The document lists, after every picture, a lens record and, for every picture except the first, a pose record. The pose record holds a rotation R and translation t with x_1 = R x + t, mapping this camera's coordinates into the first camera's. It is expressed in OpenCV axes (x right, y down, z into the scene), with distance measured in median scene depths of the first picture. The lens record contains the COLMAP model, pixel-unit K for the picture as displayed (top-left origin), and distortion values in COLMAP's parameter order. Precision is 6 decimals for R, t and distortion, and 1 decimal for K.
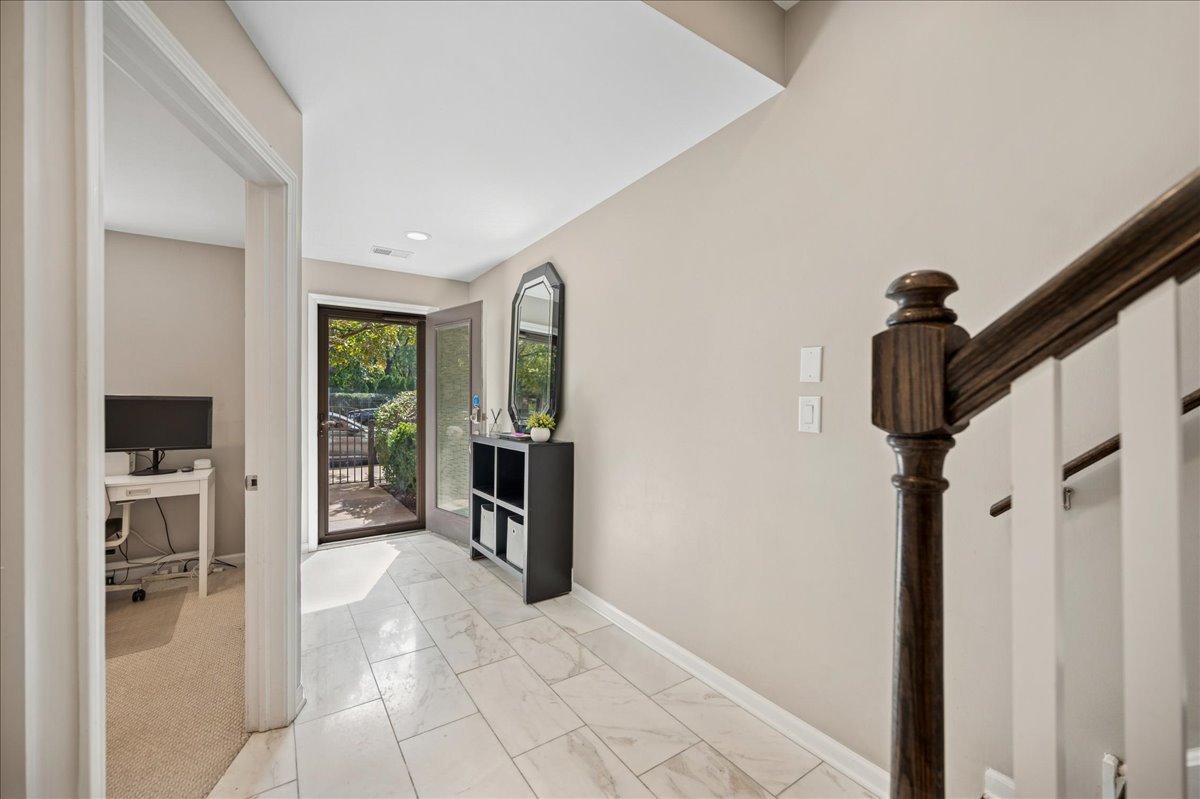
lens RADIAL K [[476.1, 0, 600.0], [0, 476.1, 399.7], [0, 0, 1]] dist [-0.001777, -0.000669]
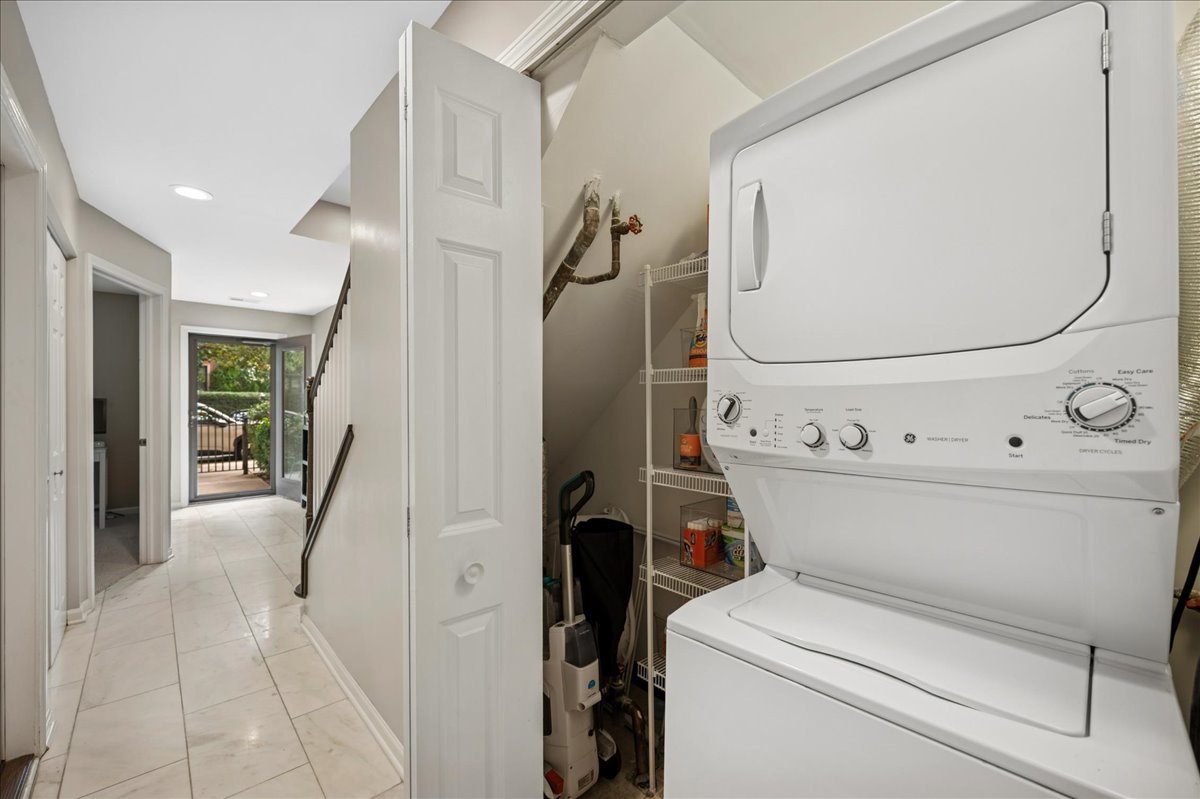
lens RADIAL K [[476.1, 0, 599.0], [0, 476.1, 402.9], [0, 0, 1]] dist [-0.001777, -0.000669]
pose [[0.987433, 0.005596, 0.157938, 0.492141], [-0.006332, 0.999971, 0.004158, -0.007272], [-0.157911, -0.005106, 0.987440, -0.742859]]
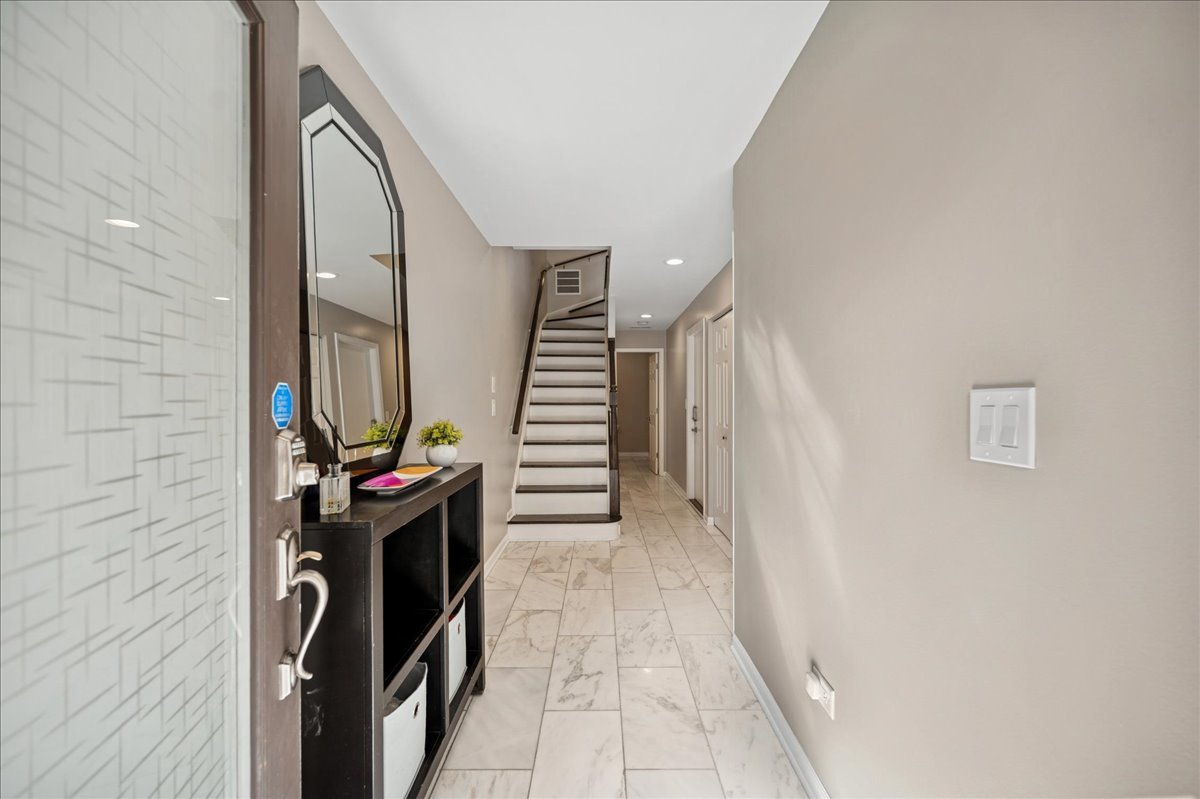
lens RADIAL K [[476.1, 0, 599.4], [0, 476.1, 400.1], [0, 0, 1]] dist [-0.001777, -0.000669]
pose [[-0.825009, 0.002242, 0.565115, -0.739594], [-0.000848, 0.999986, -0.005206, 0.003064], [-0.565119, -0.004774, -0.824995, 1.577541]]
